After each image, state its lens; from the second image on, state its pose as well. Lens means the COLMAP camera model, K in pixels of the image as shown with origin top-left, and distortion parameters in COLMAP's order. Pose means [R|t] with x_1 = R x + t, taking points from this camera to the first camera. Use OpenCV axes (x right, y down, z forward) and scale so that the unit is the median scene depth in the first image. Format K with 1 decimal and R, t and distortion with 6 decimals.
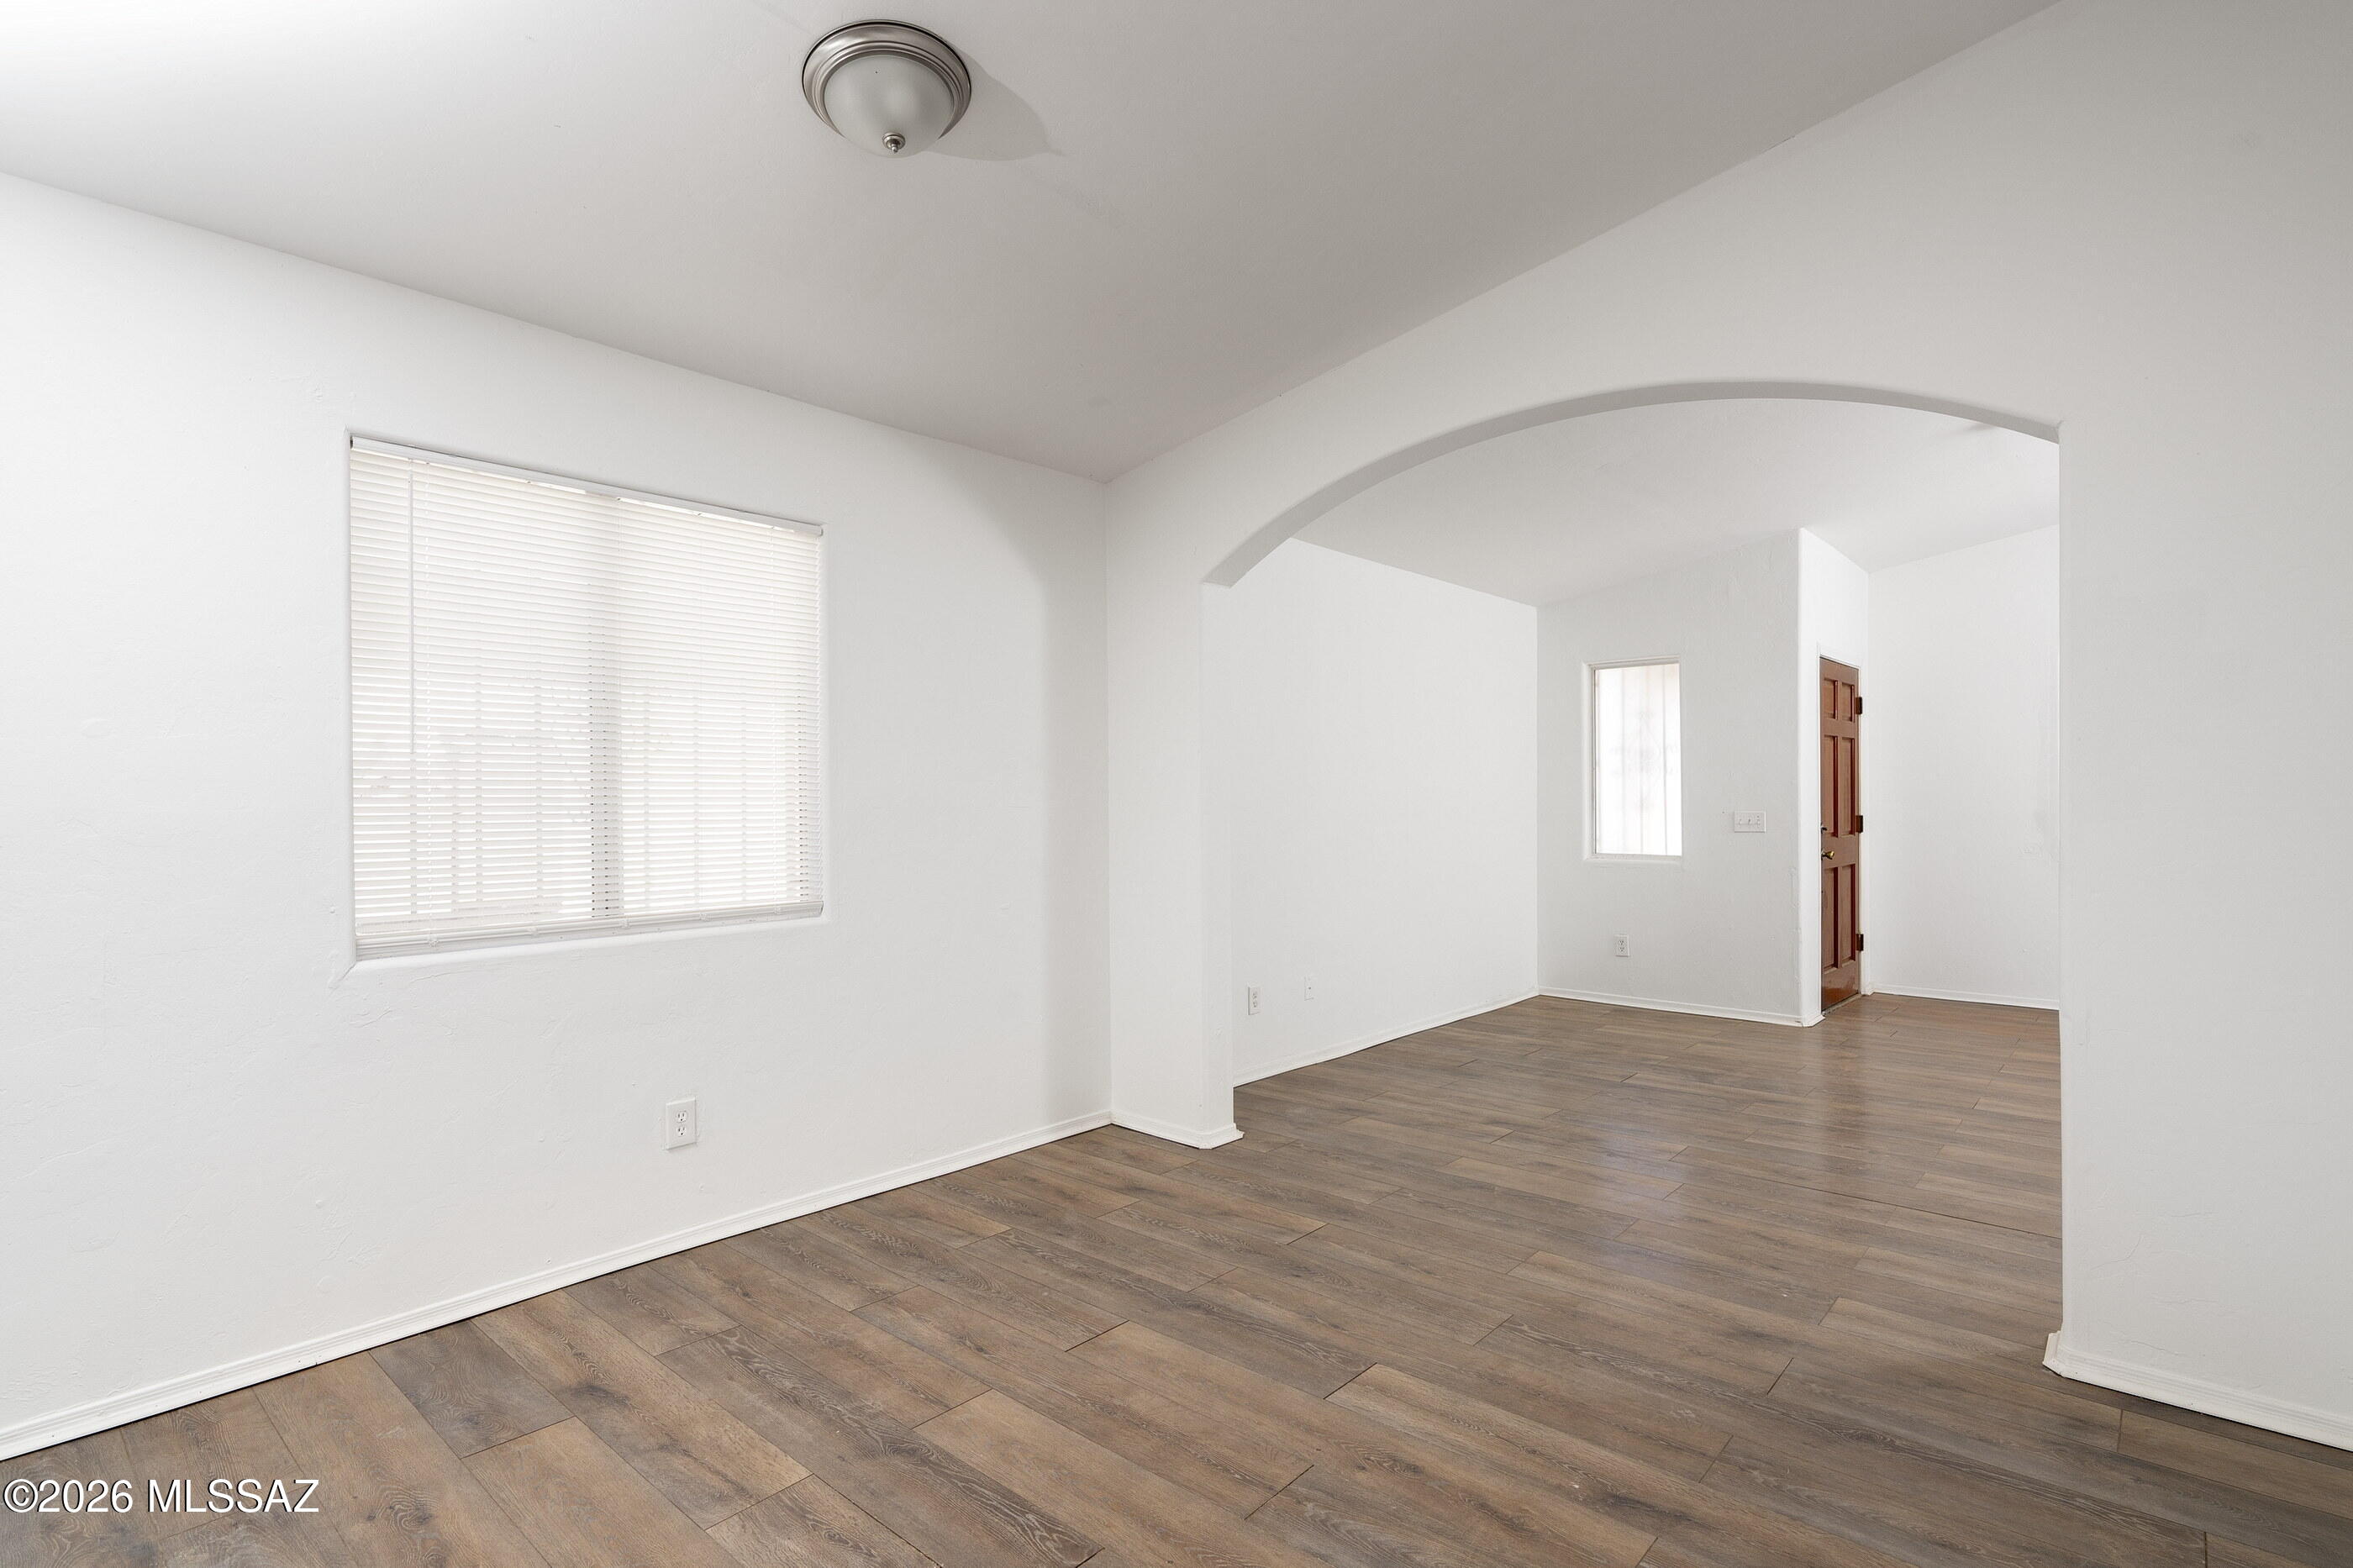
lens RADIAL K [[1102.2, 0, 1183.9], [0, 1102.2, 782.0], [0, 0, 1]] dist [0.003355, 0.000757]
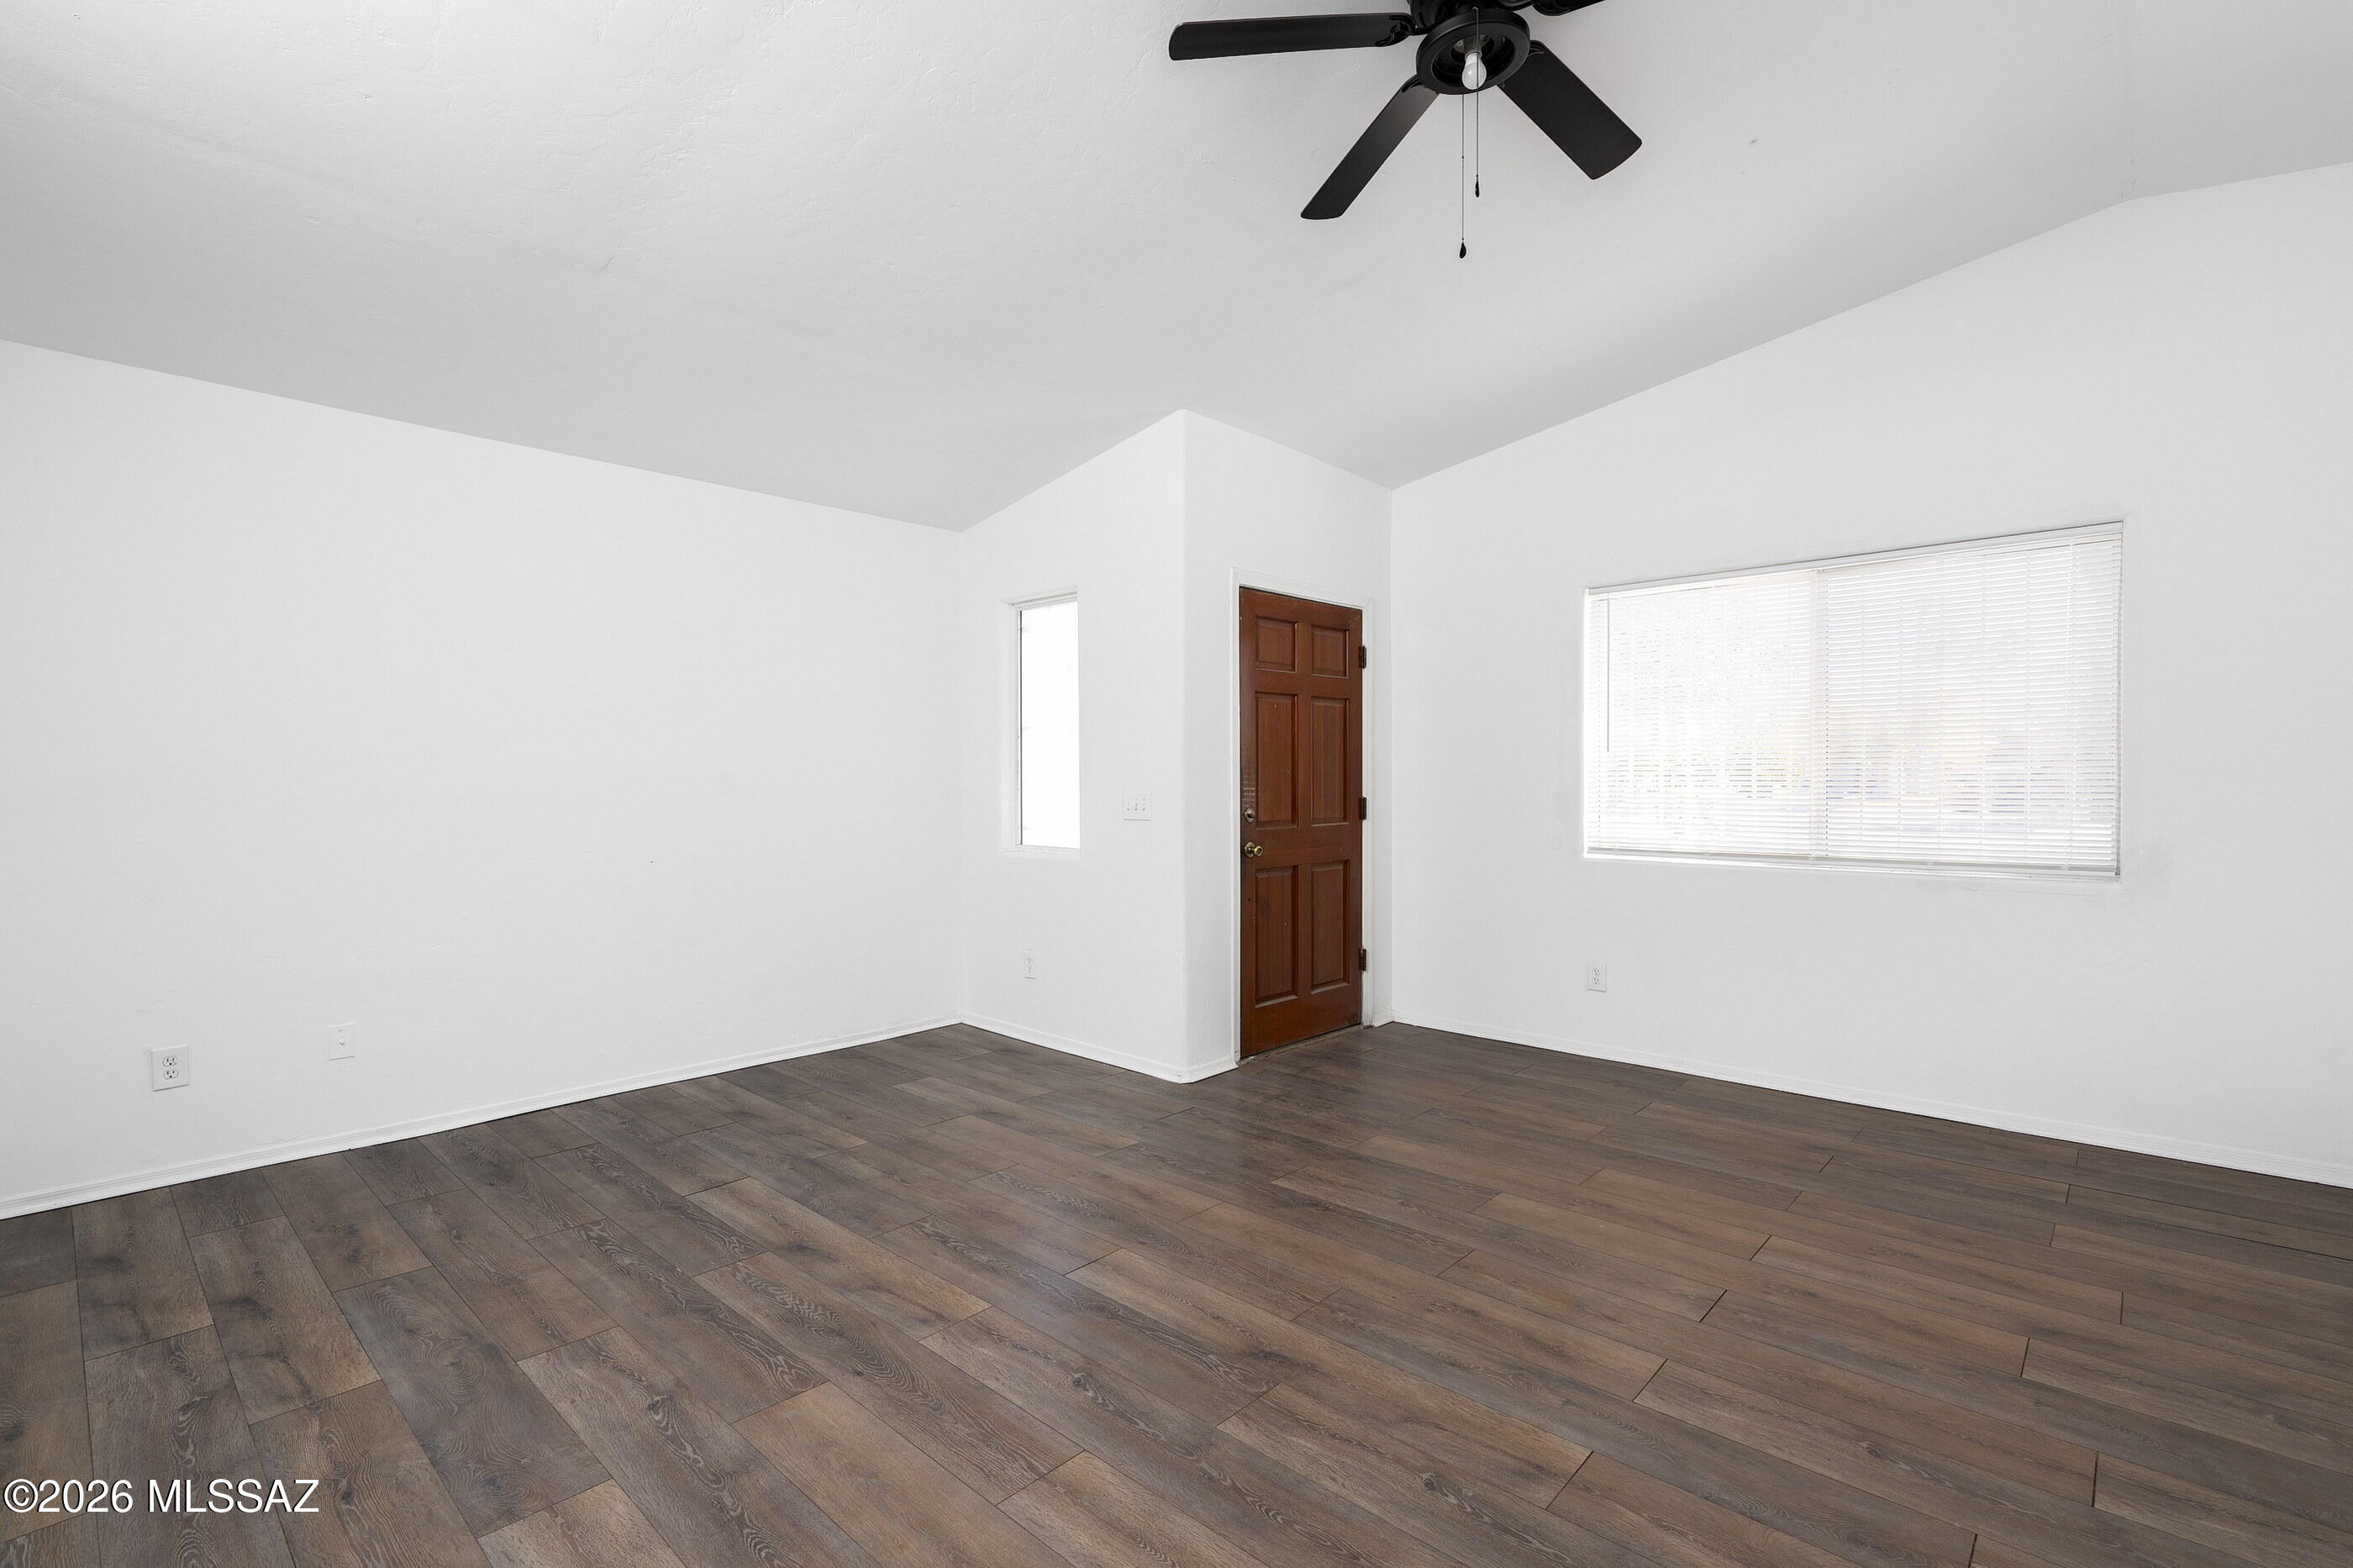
lens RADIAL K [[997.7, 0, 1211.0], [0, 997.7, 787.0], [0, 0, 1]] dist [-0.006185, 0.000552]
pose [[0.999939, 0.001998, -0.010847, 0.532724], [-0.001708, 0.999642, 0.026687, 0.004536], [0.010897, -0.026667, 0.999585, 0.296602]]
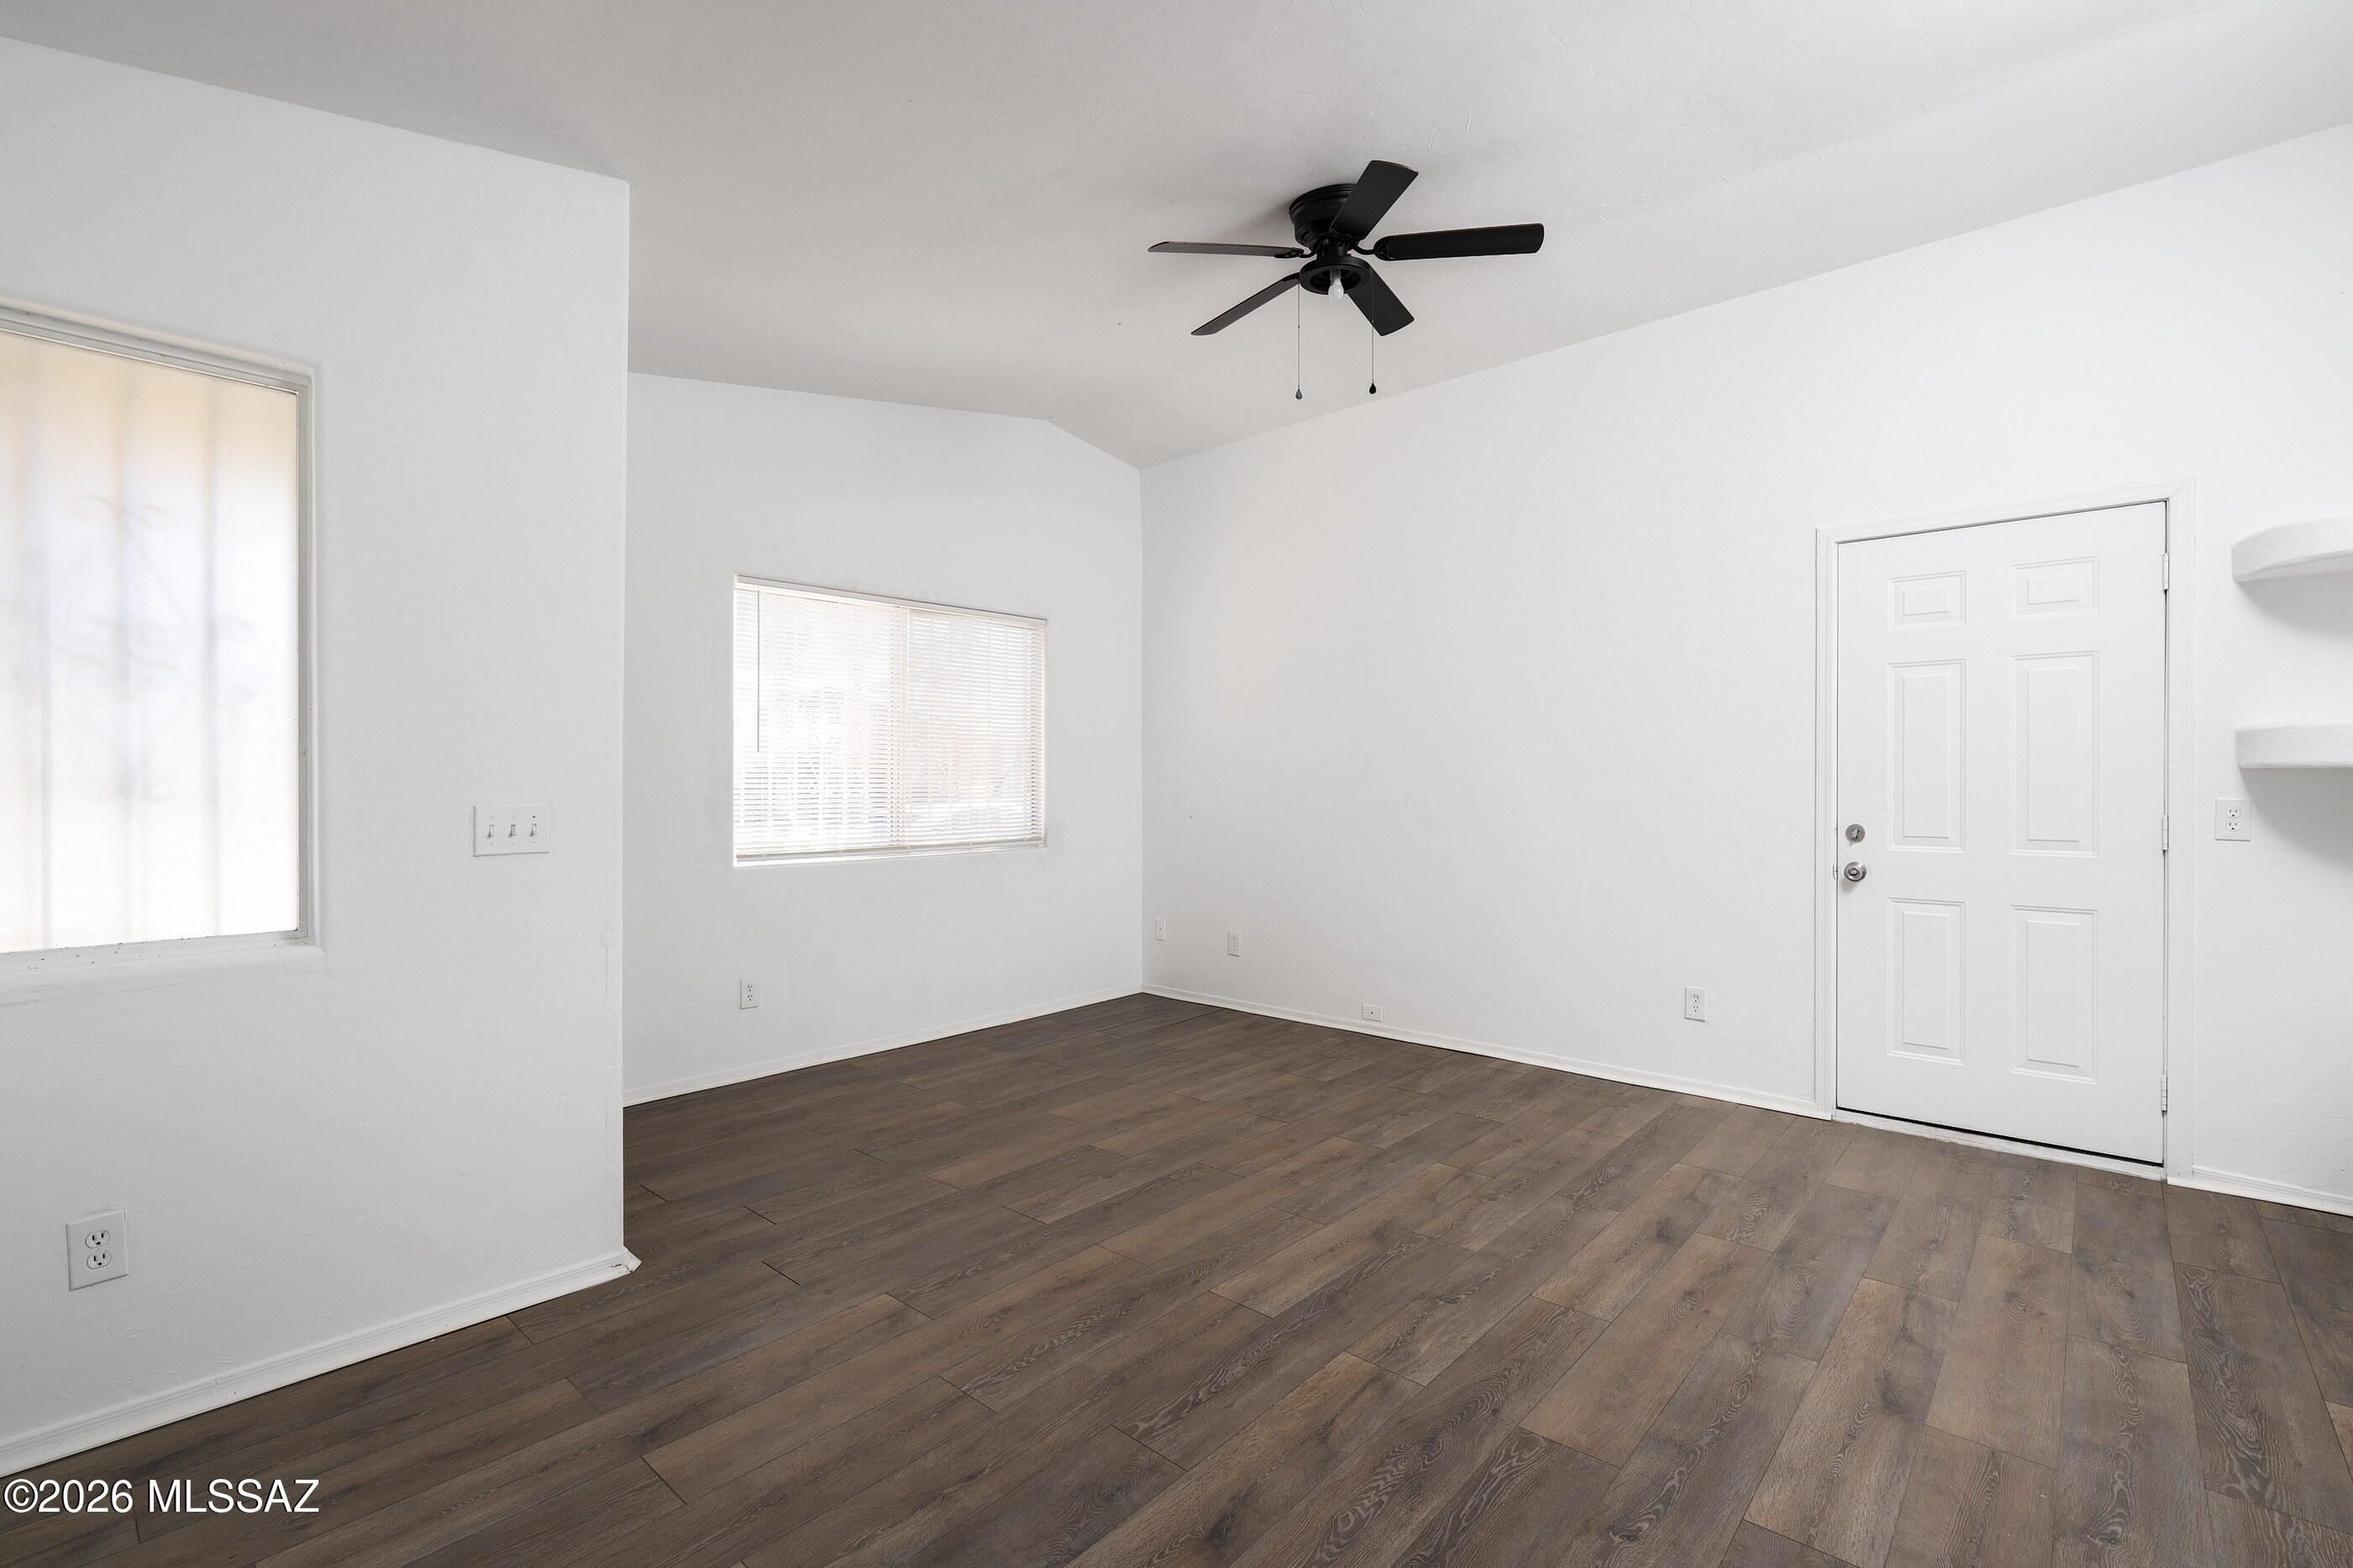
lens RADIAL K [[1117.4, 0, 1158.3], [0, 1117.4, 789.8], [0, 0, 1]] dist [-0.010321, 0.001575]
pose [[0.013330, -0.003739, 0.999904, 0.092170], [-0.018207, 0.999826, 0.003982, 0.014448], [-0.999745, -0.018258, 0.013259, 0.699513]]
